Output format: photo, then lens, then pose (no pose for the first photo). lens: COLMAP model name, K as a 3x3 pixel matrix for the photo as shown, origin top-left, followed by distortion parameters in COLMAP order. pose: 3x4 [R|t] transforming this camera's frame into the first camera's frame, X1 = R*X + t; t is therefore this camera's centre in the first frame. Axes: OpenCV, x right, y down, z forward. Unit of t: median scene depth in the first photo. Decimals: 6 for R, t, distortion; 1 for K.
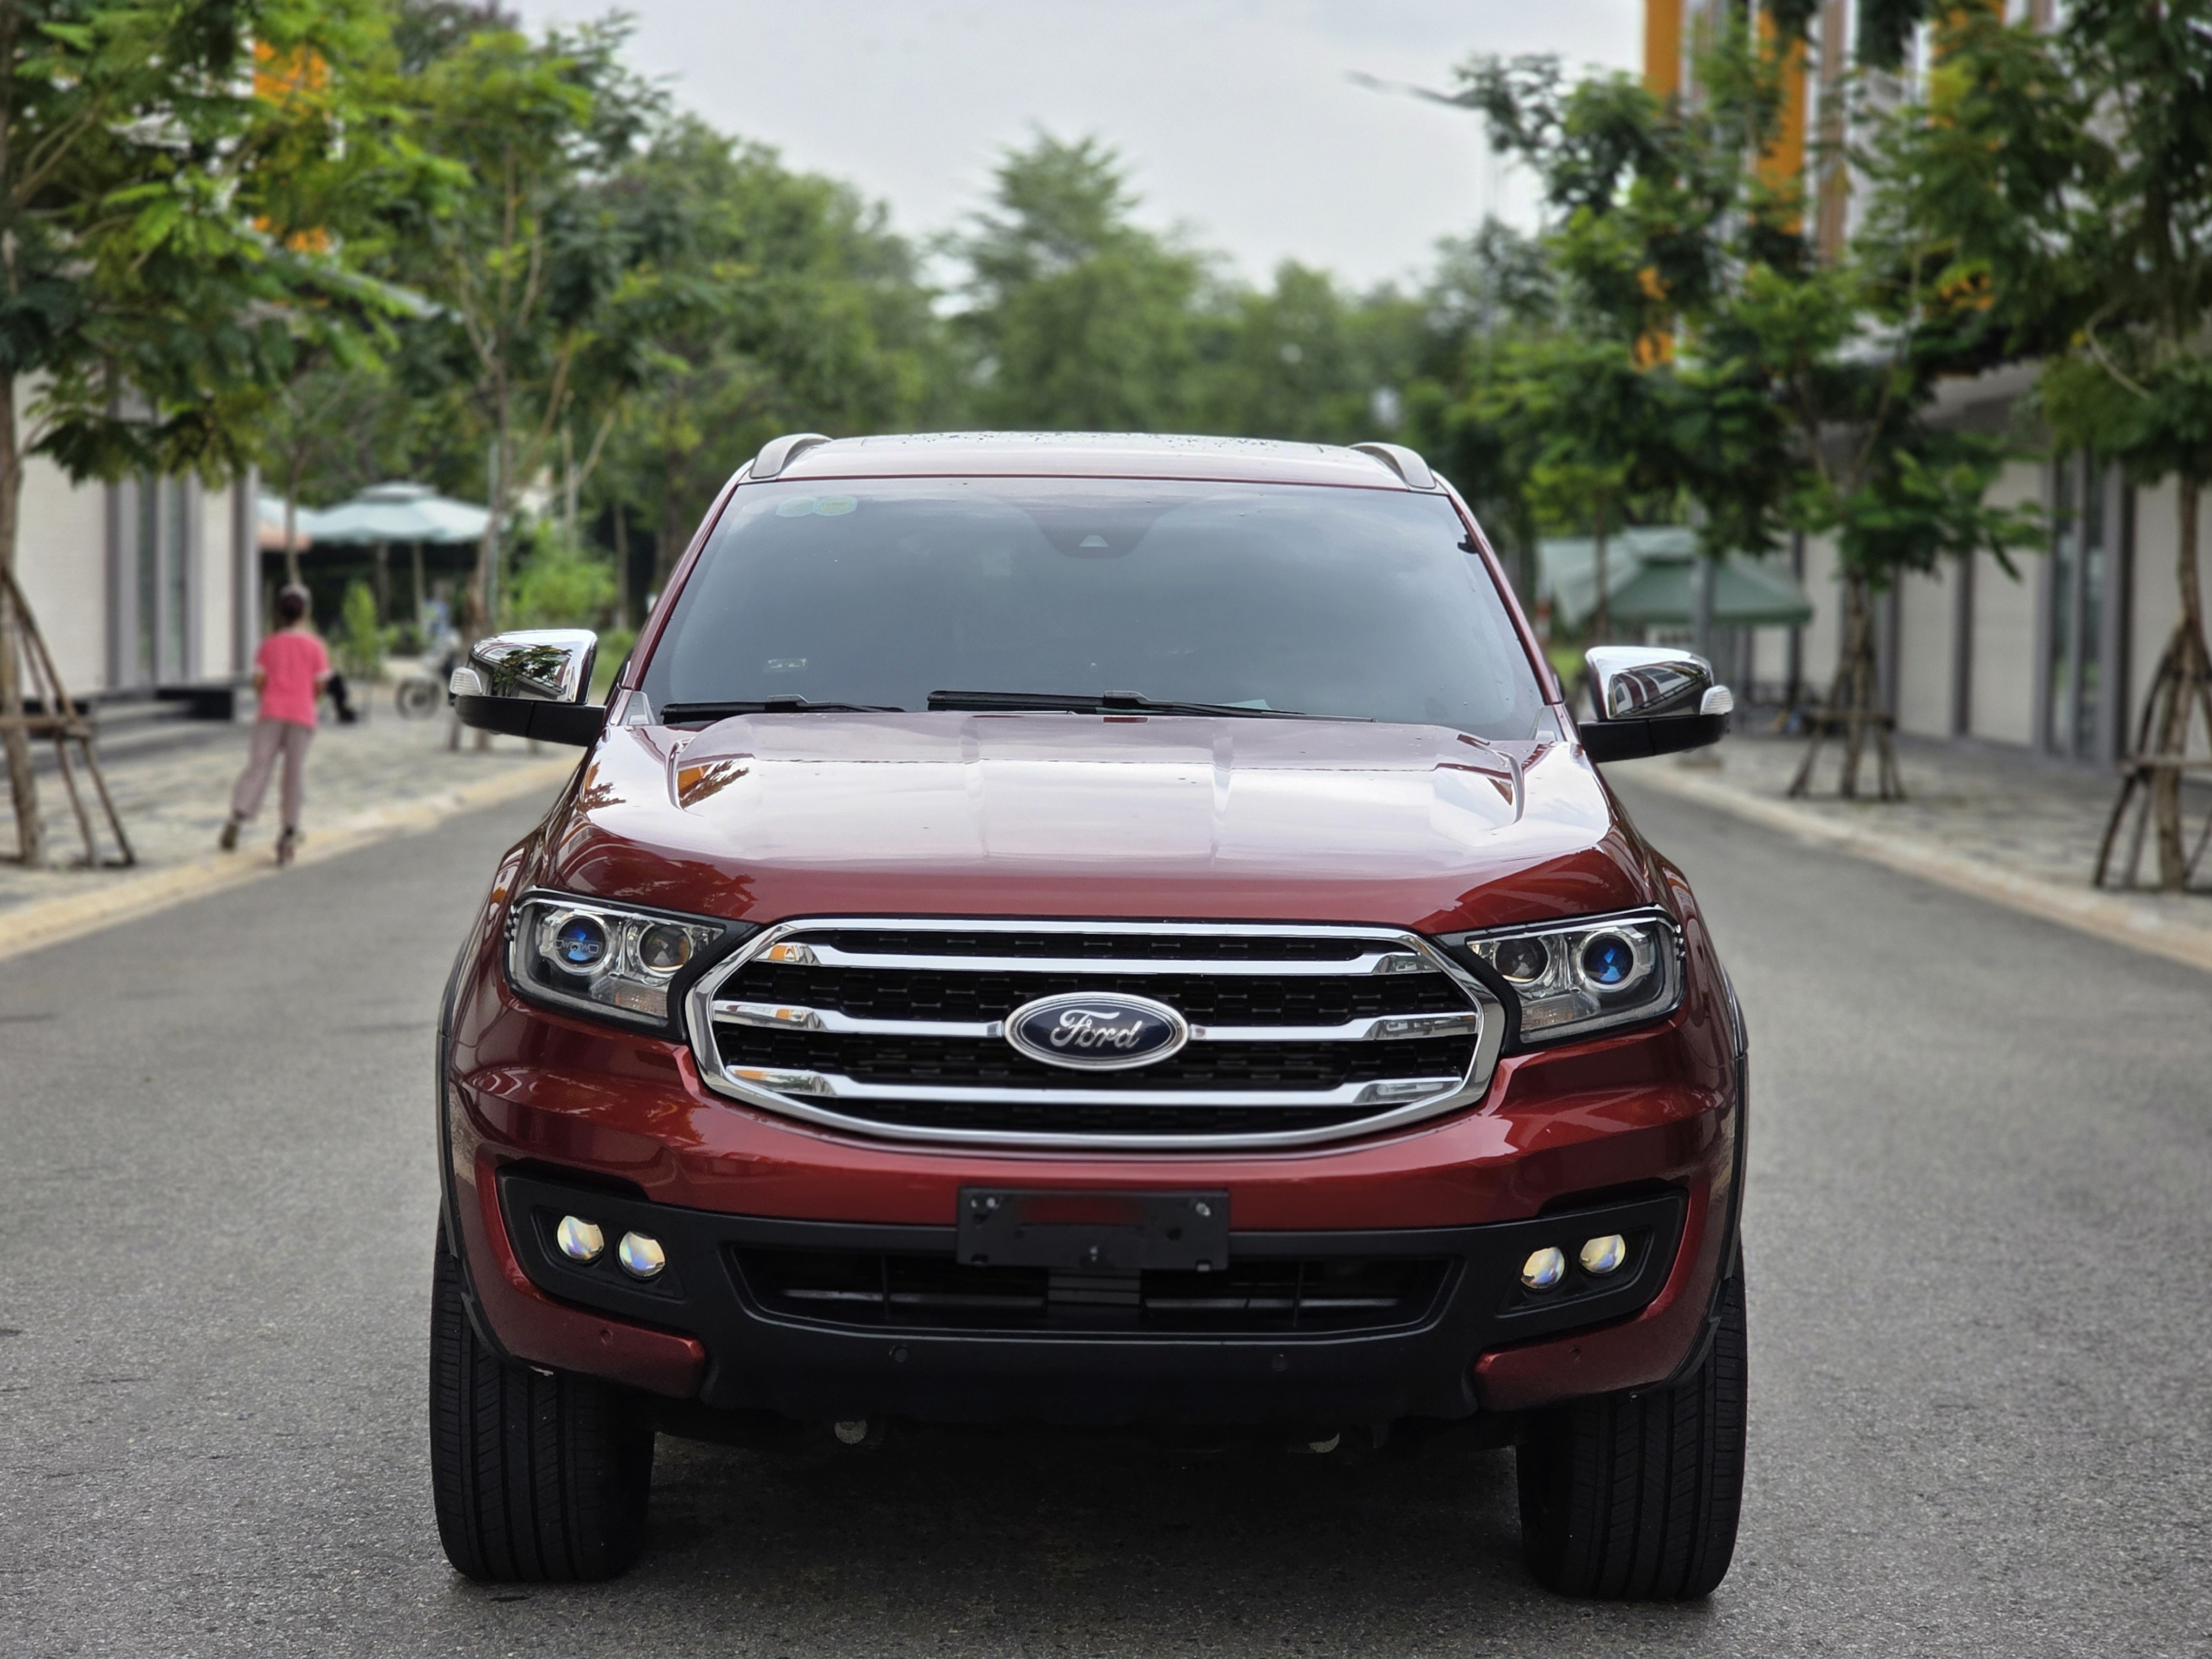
lens RADIAL K [[4662.7, 0, 1106.0], [0, 4662.7, 829.5], [0, 0, 1]] dist [-0.008644, 0.190403]
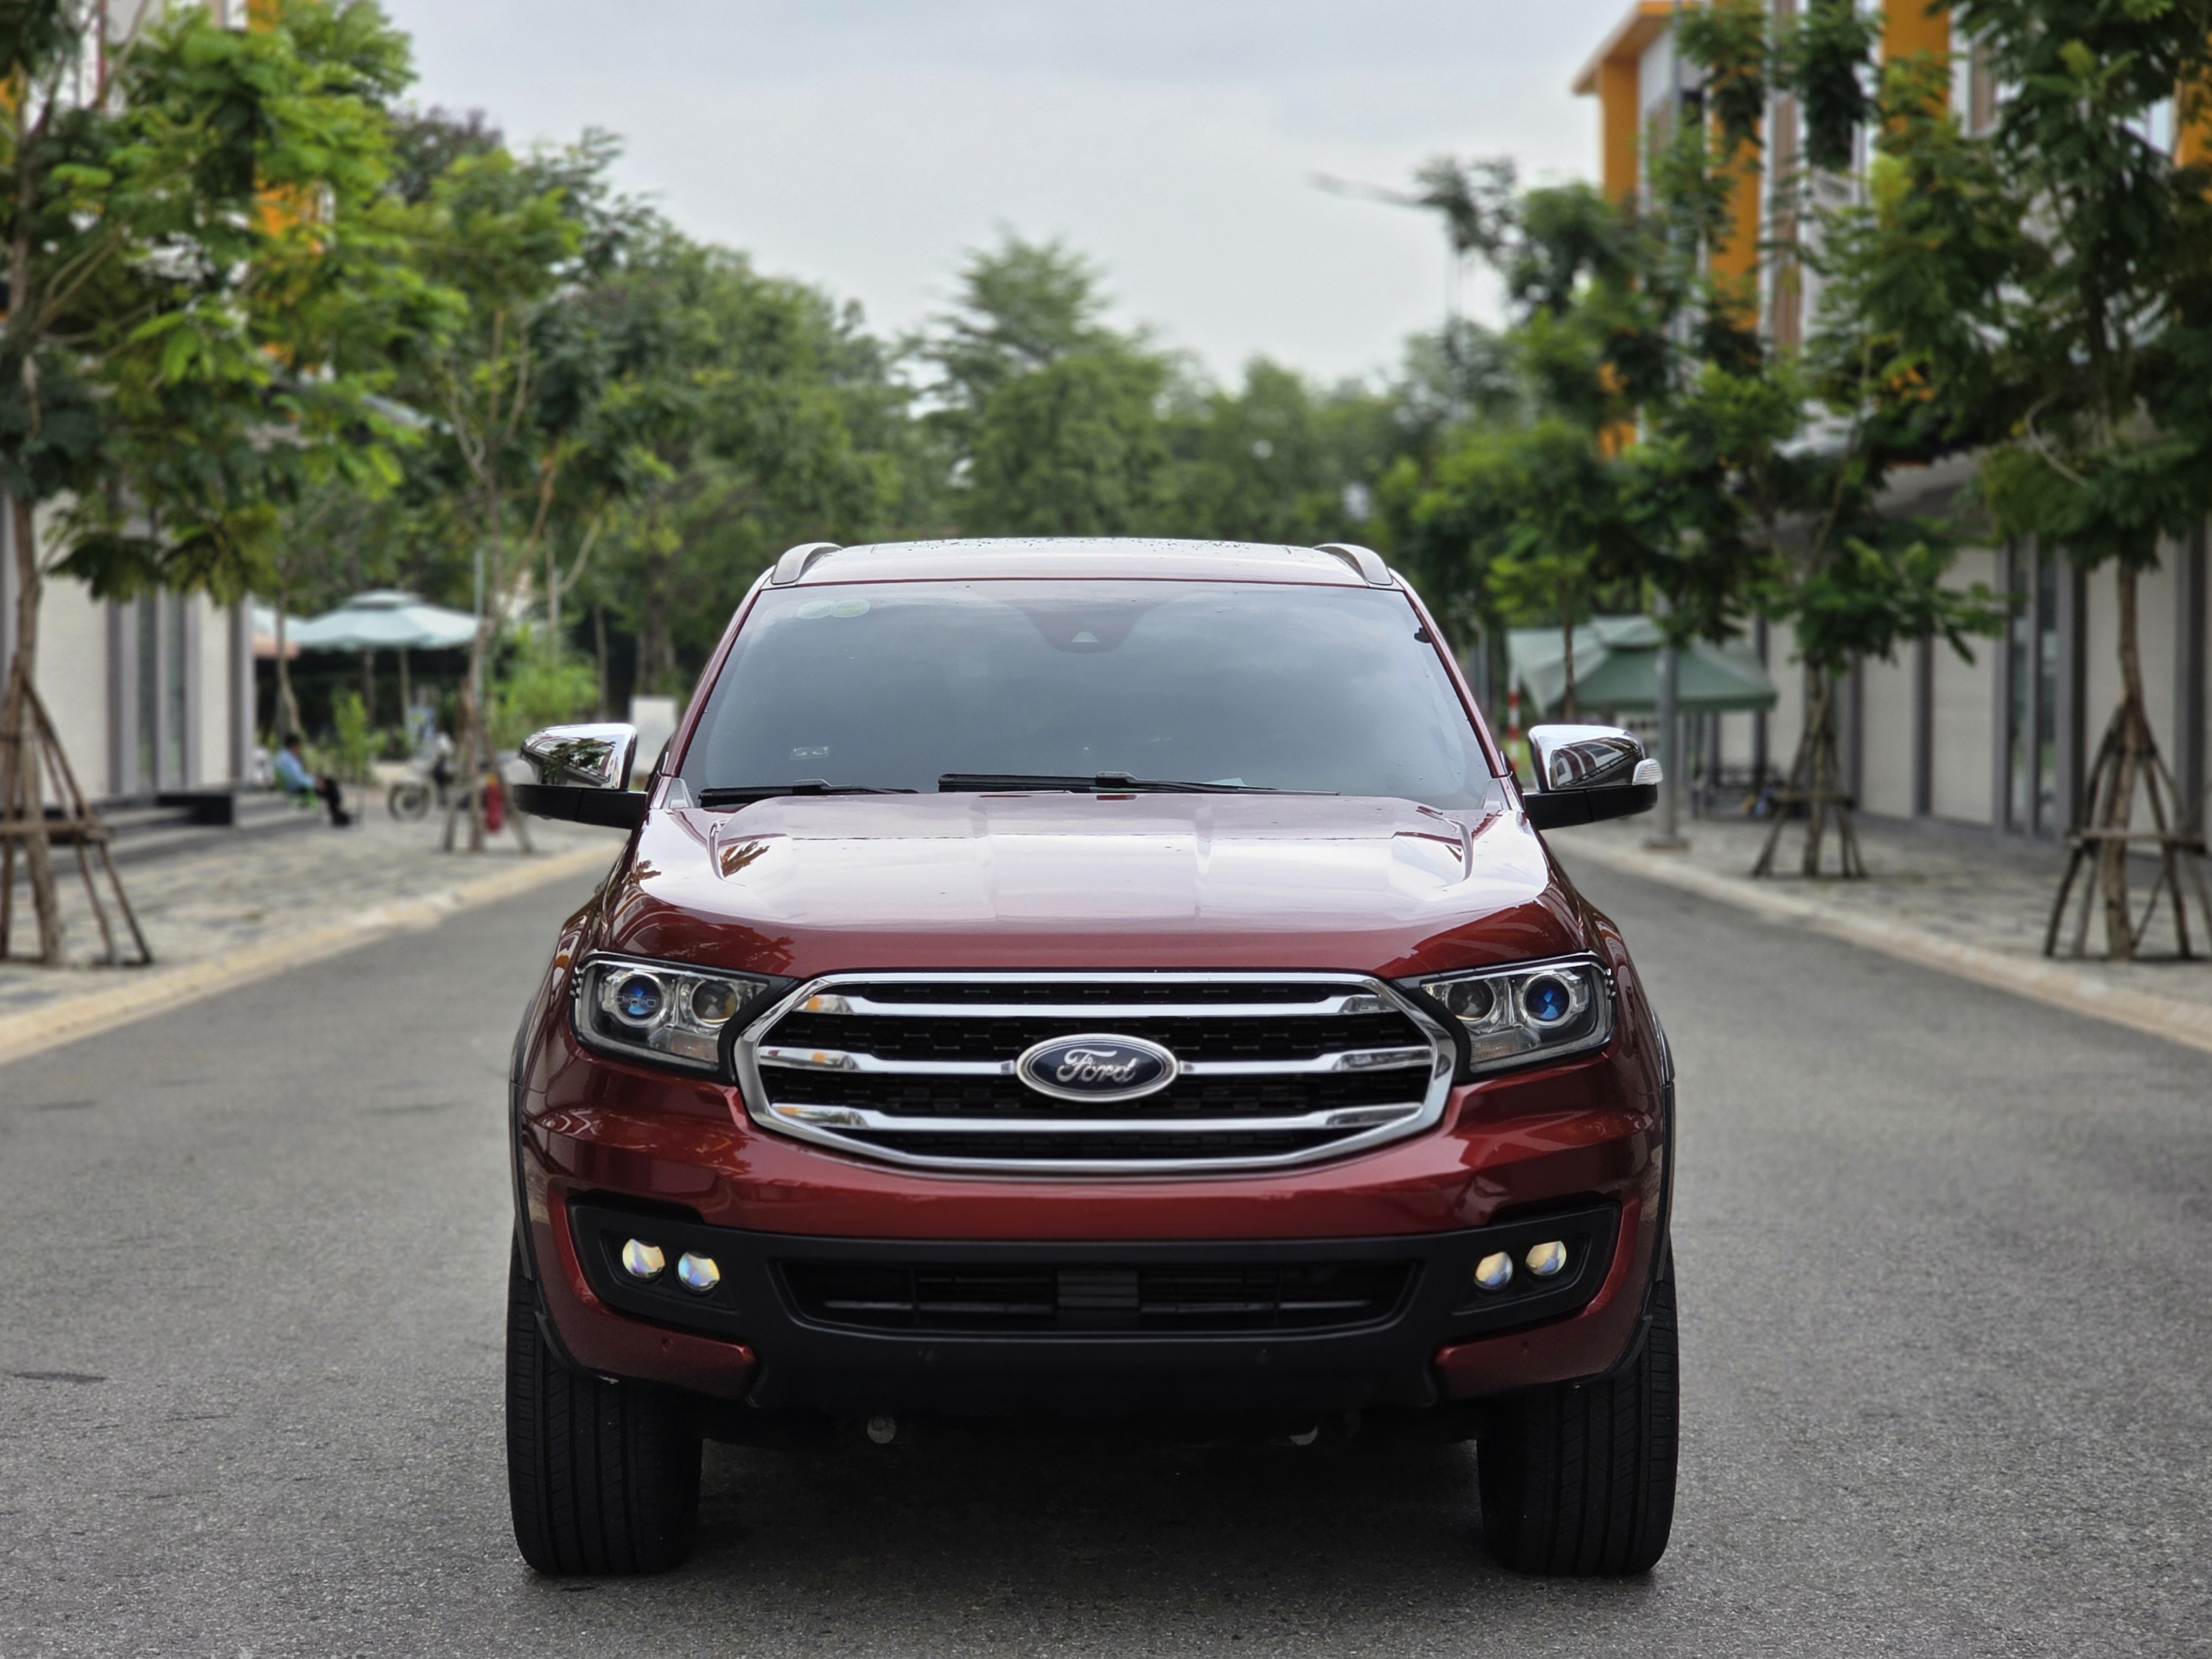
lens RADIAL K [[4662.5, 0, 1106.0], [0, 4662.5, 829.5], [0, 0, 1]] dist [-0.008644, 0.190403]
pose [[0.999876, -0.014931, 0.005053, -0.001329], [0.015031, 0.999676, -0.020525, 0.002404], [-0.004745, 0.020599, 0.999777, -0.038338]]
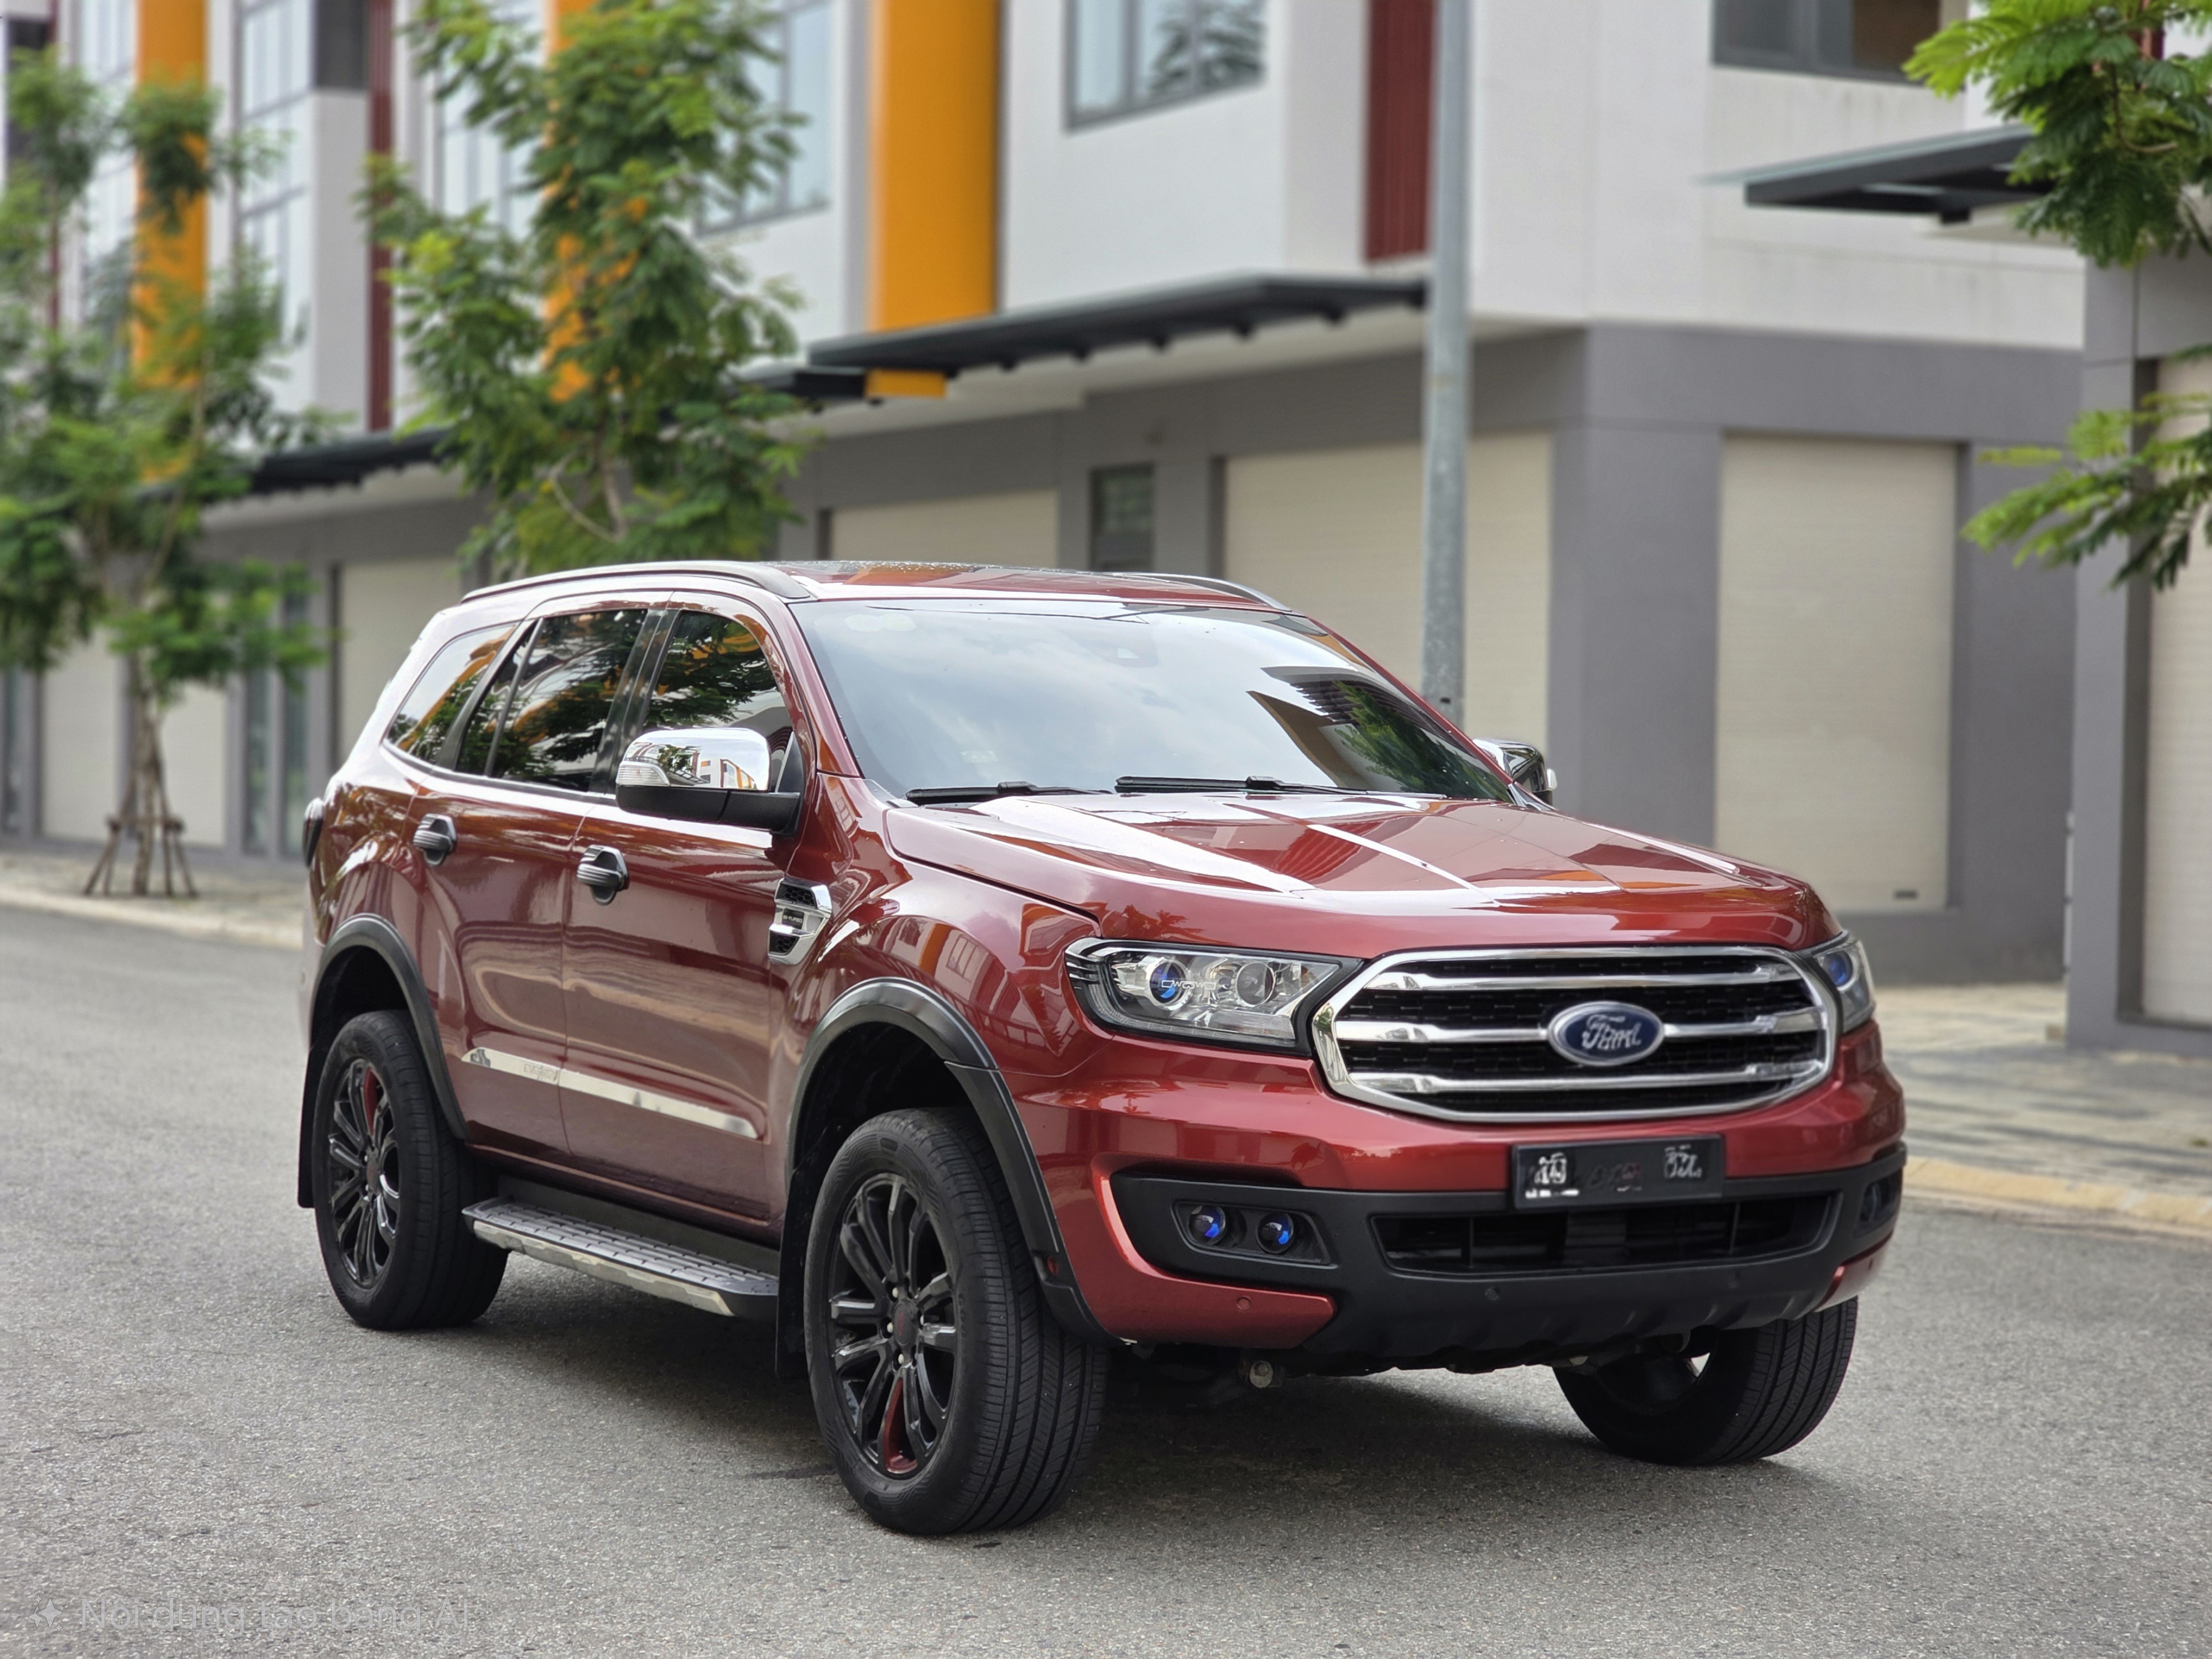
lens RADIAL K [[4258.8, 0, 1106.0], [0, 4258.8, 829.5], [0, 0, 1]] dist [0.049524, 0.198504]
pose [[0.858638, -0.015499, 0.512348, -0.201422], [0.027502, 0.999496, -0.015854, 0.000607], [-0.511844, 0.027704, 0.858632, 0.017084]]
